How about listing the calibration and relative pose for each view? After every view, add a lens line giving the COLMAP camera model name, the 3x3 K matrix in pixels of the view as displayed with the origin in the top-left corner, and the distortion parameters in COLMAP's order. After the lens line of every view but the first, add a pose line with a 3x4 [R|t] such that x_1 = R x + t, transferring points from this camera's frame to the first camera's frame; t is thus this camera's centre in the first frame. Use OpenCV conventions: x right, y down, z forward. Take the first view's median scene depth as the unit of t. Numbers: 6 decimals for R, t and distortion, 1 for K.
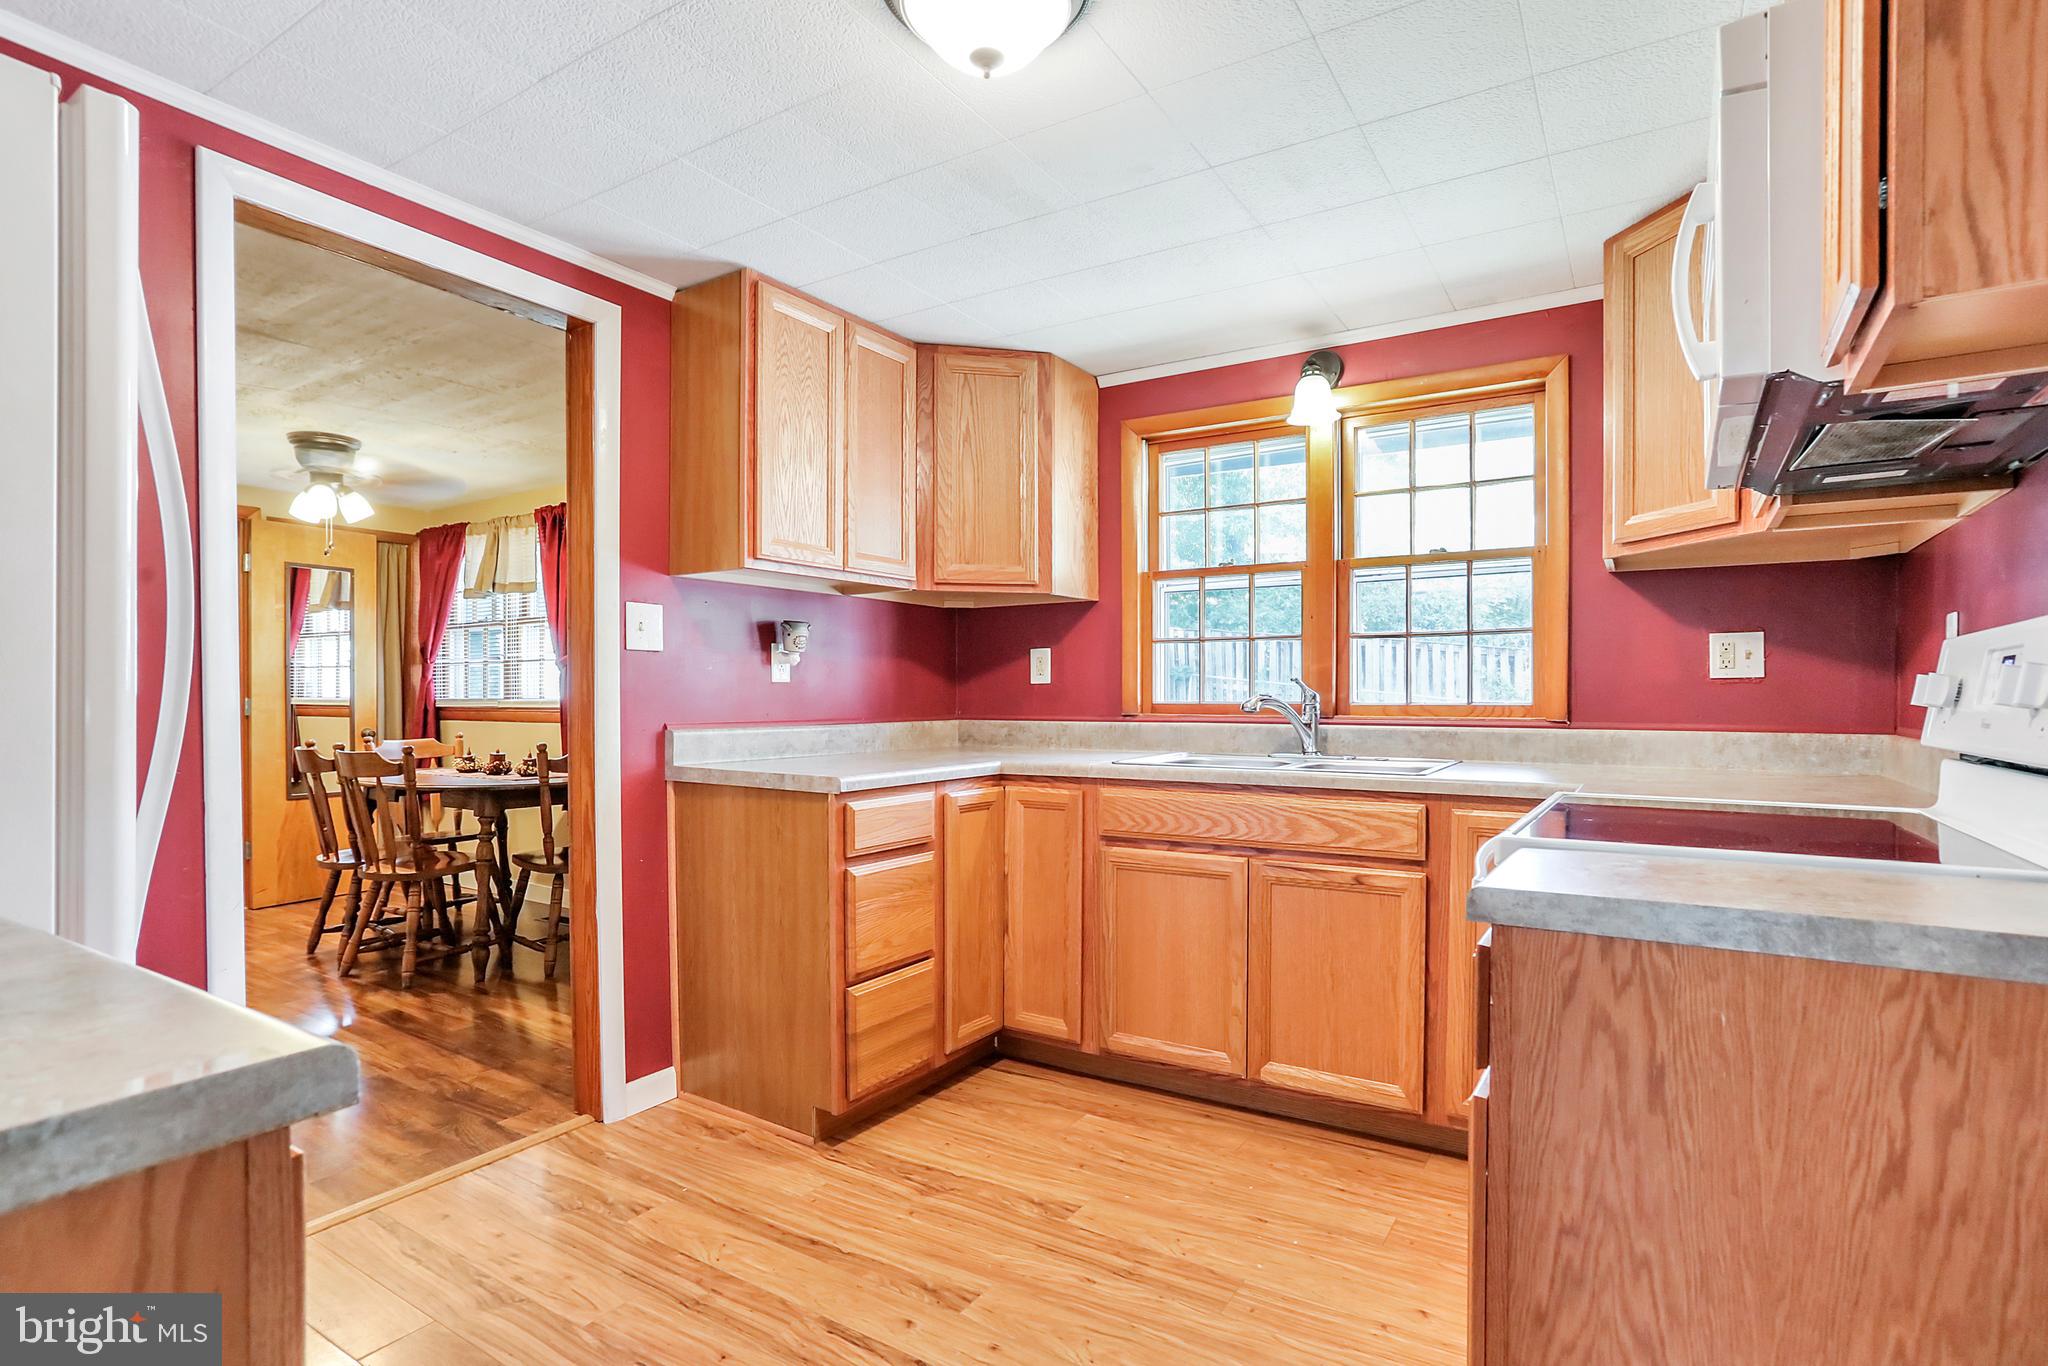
lens RADIAL K [[986.4, 0, 1024.0], [0, 986.4, 683.0], [0, 0, 1]] dist [-0.056854, 0.031912]
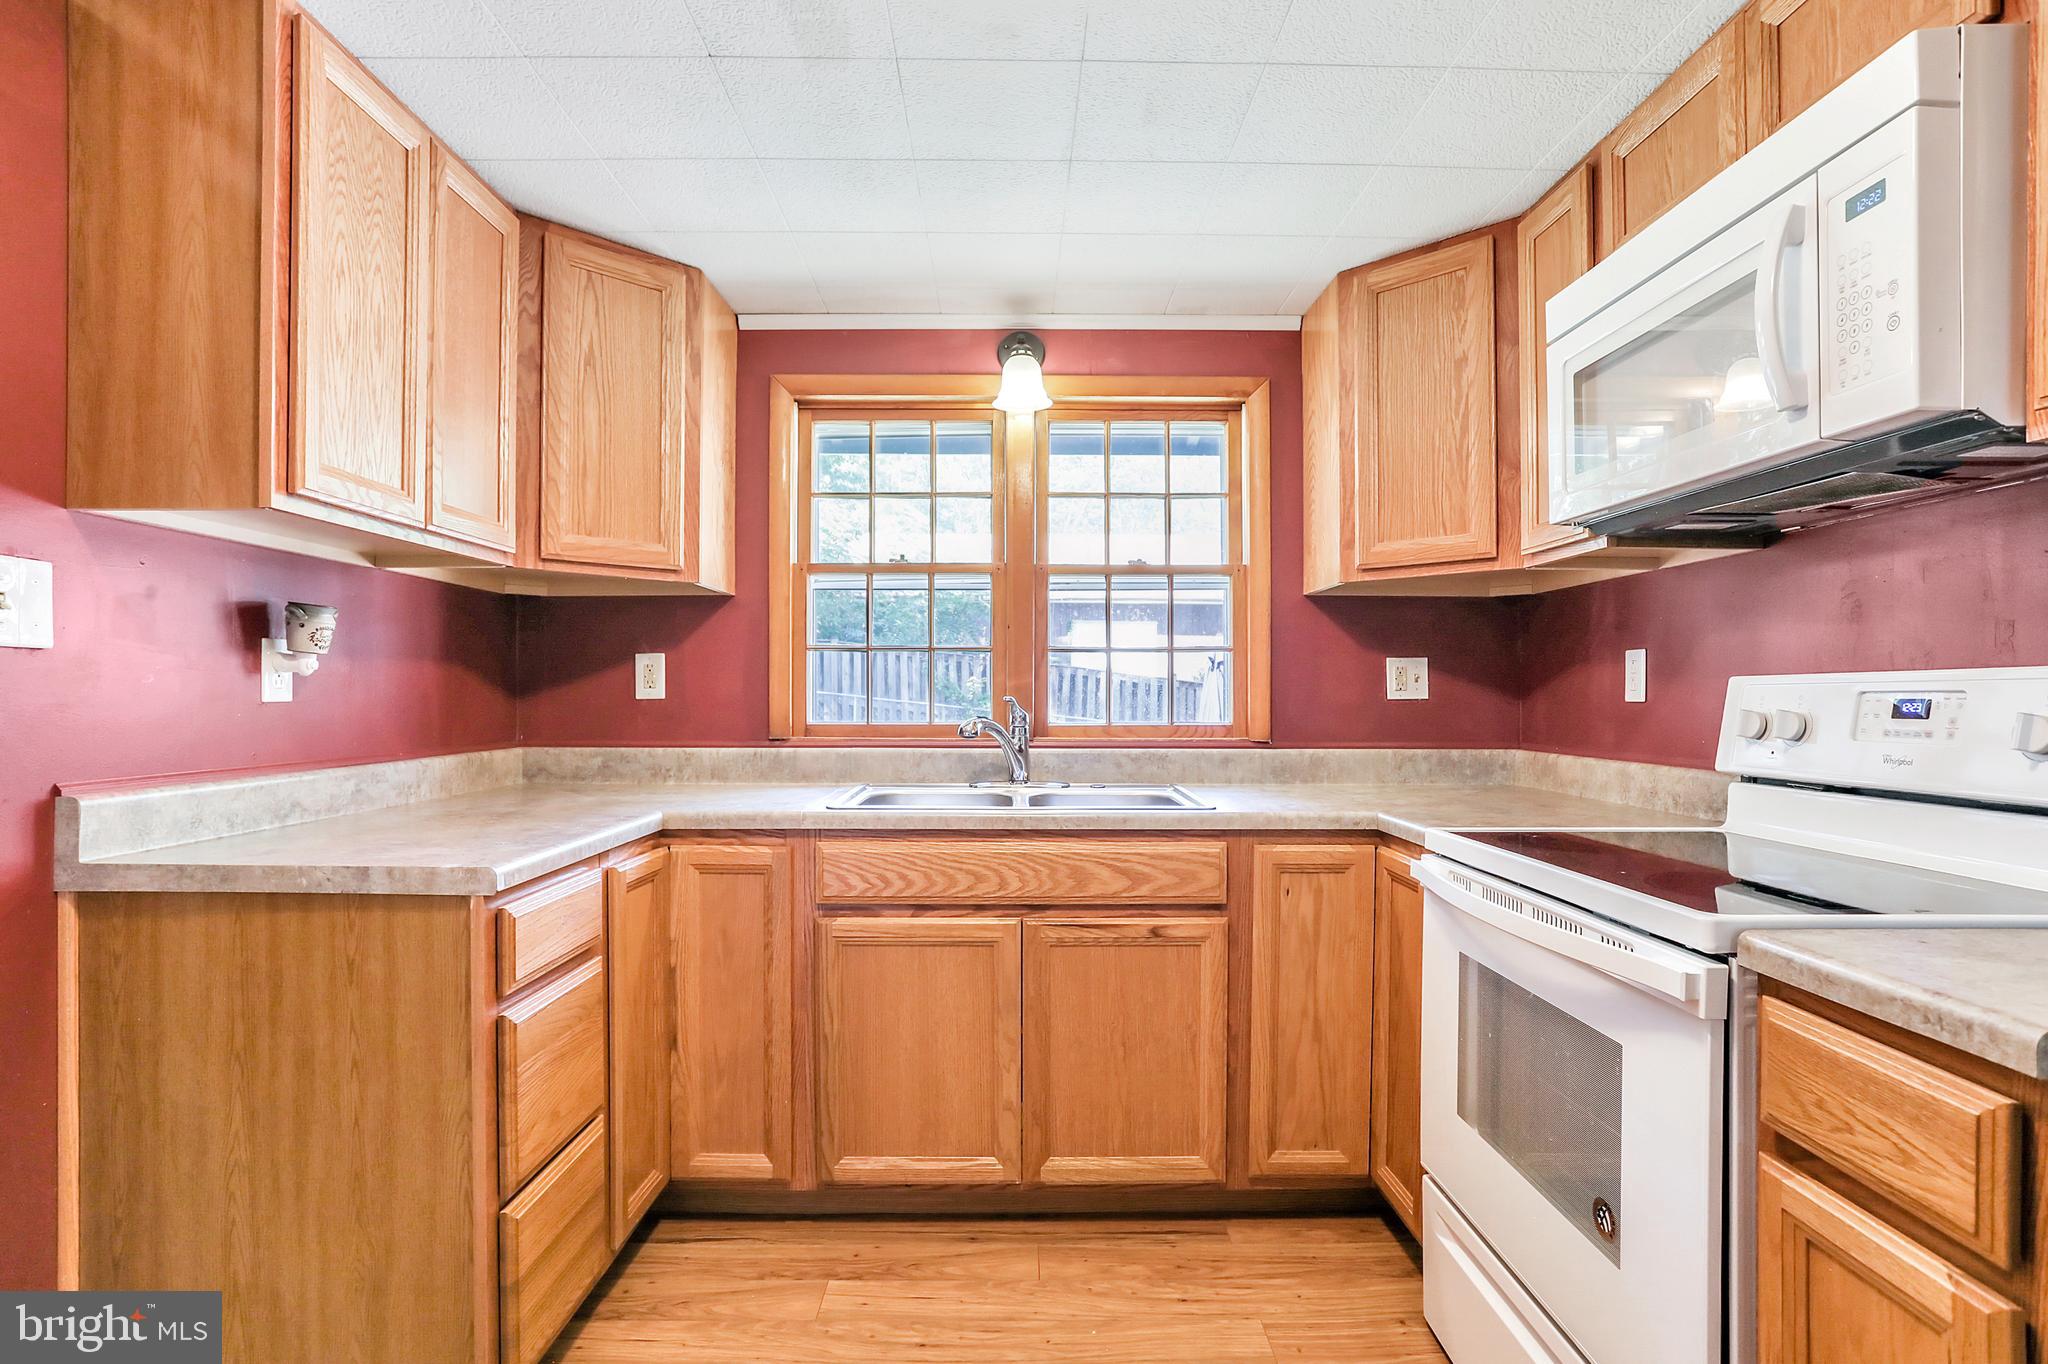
lens RADIAL K [[986.4, 0, 1024.0], [0, 986.4, 682.0], [0, 0, 1]] dist [-0.056854, 0.031912]
pose [[0.846514, 0.008303, 0.532301, -0.191323], [-0.007146, 0.999966, -0.004234, -0.015588], [-0.532318, -0.000220, 0.846545, 0.264889]]
